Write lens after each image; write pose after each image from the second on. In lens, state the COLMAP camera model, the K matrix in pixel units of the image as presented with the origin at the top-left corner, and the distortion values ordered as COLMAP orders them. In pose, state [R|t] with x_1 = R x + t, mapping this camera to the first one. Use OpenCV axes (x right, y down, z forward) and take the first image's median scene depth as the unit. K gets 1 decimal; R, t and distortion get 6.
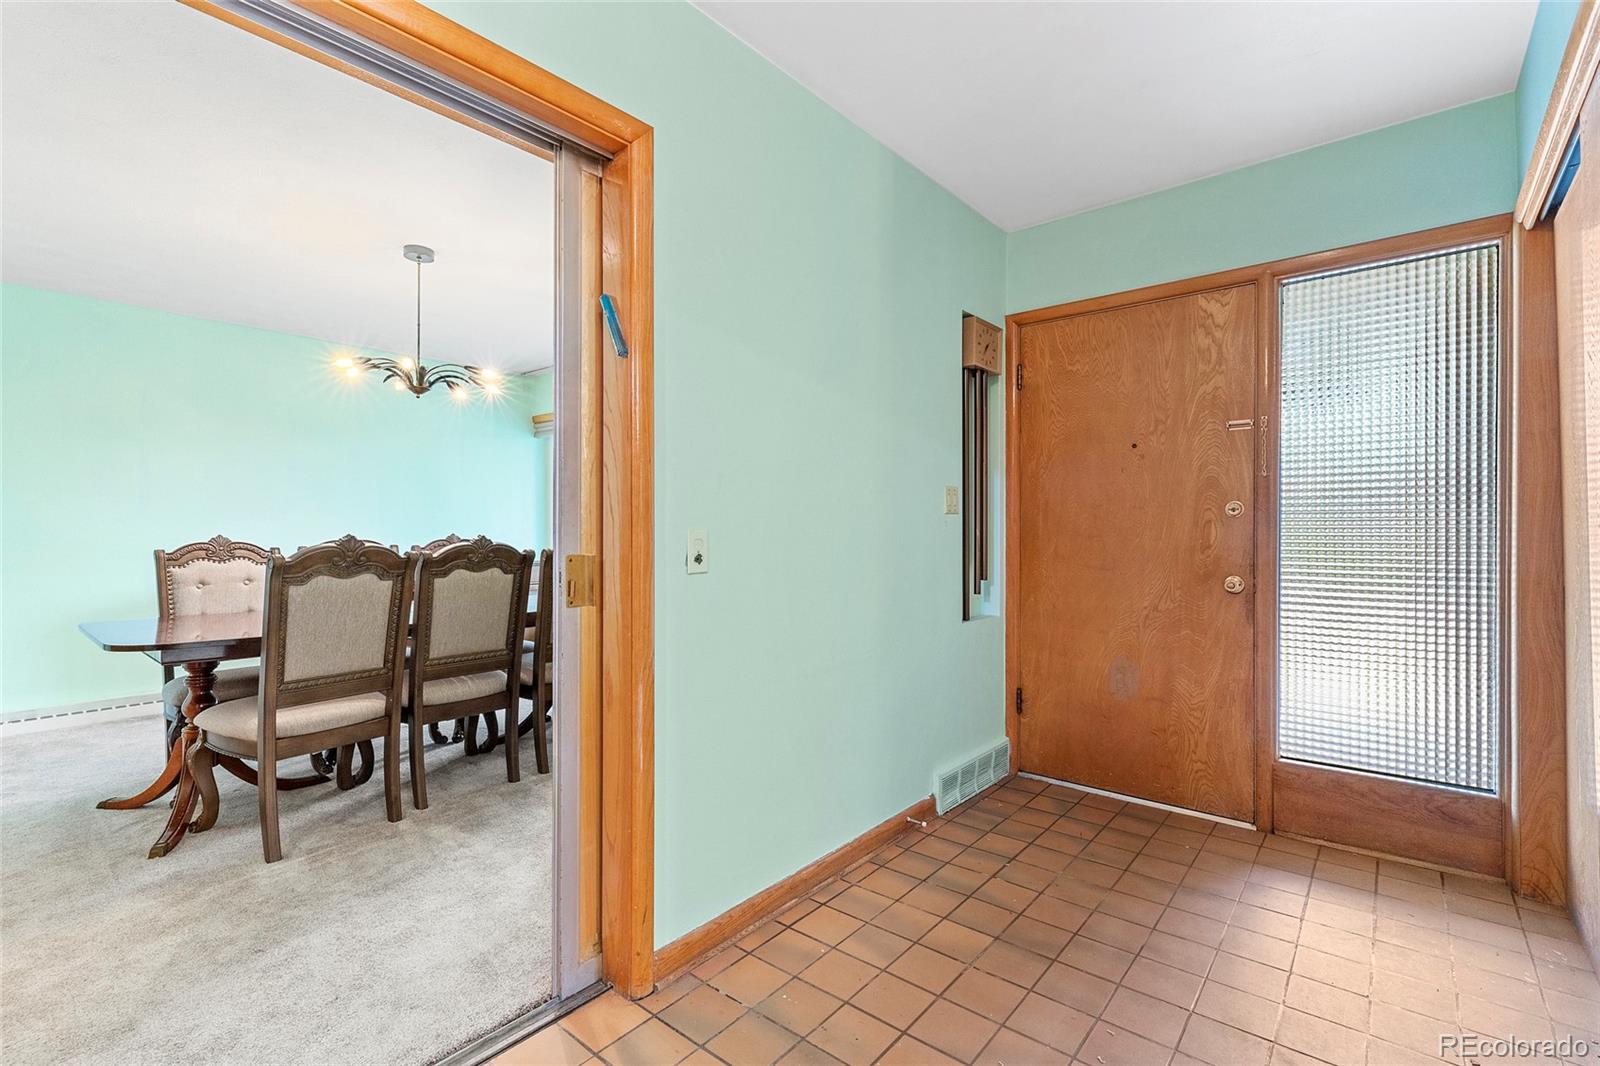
lens RADIAL K [[723.6, 0, 803.0], [0, 723.6, 525.1], [0, 0, 1]] dist [-0.000351, 0.000051]
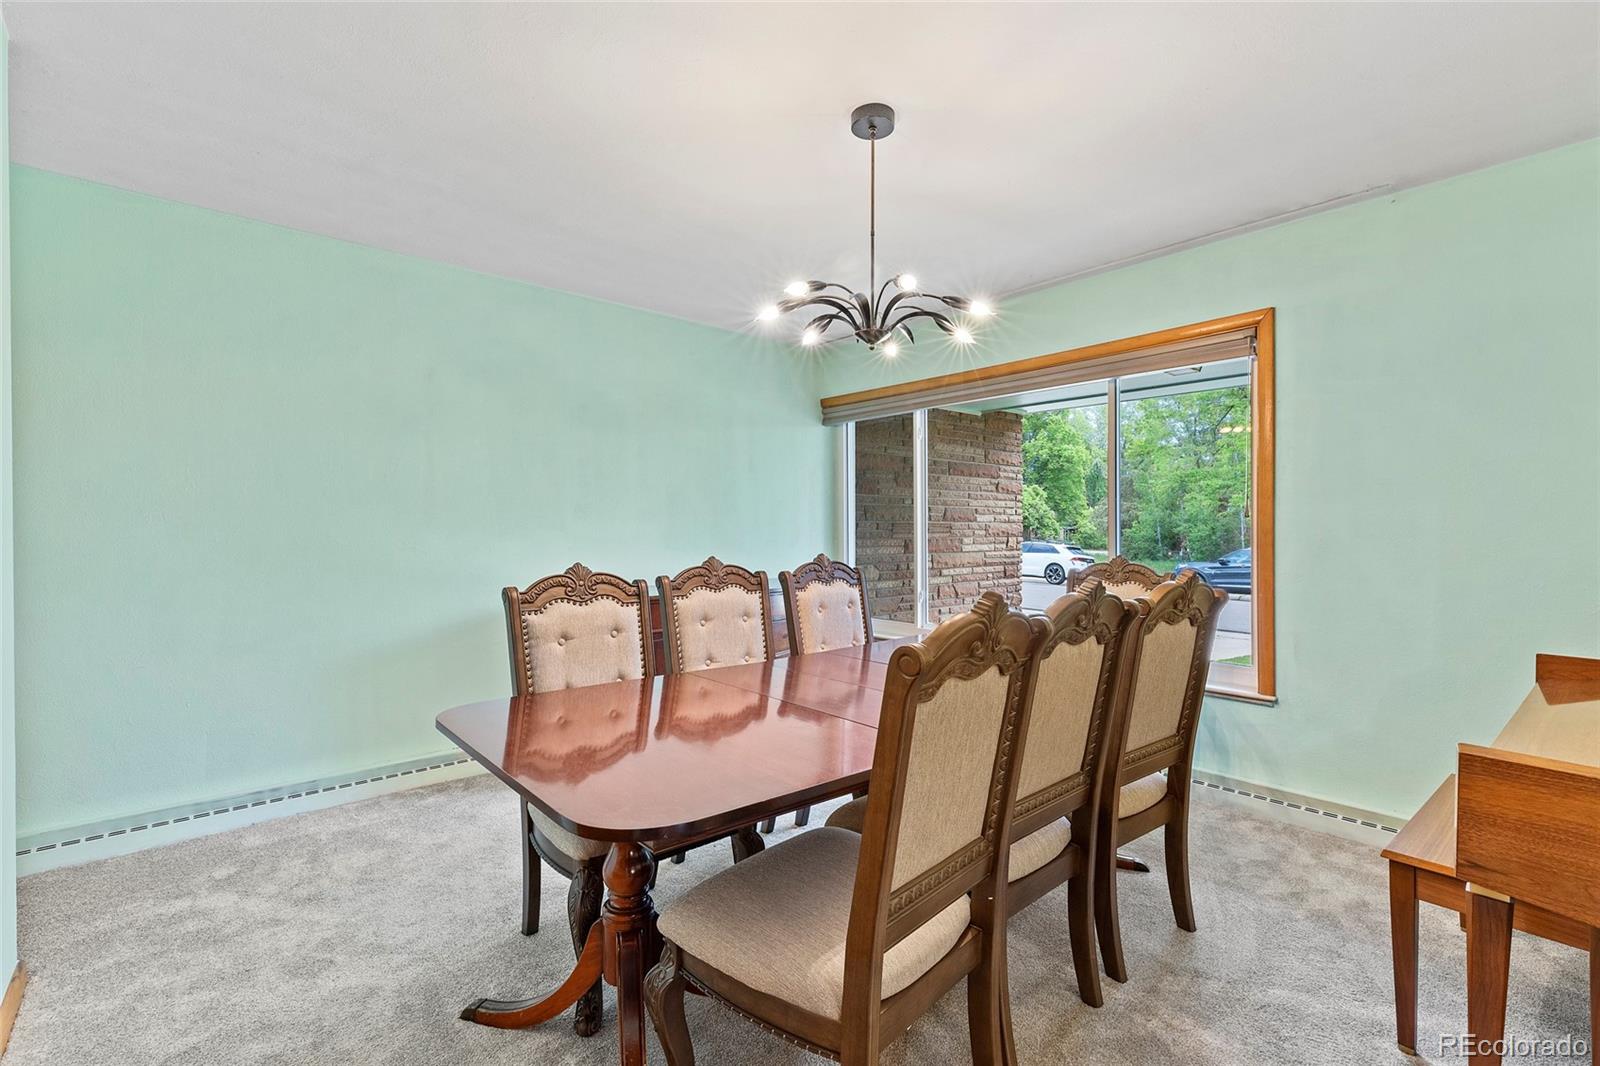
lens RADIAL K [[723.6, 0, 808.7], [0, 723.6, 529.1], [0, 0, 1]] dist [-0.000351, 0.000051]
pose [[0.988728, 0.002376, -0.149701, -0.506965], [-0.001070, 0.999961, 0.008806, -0.024596], [0.149716, -0.008547, 0.988692, 0.376121]]
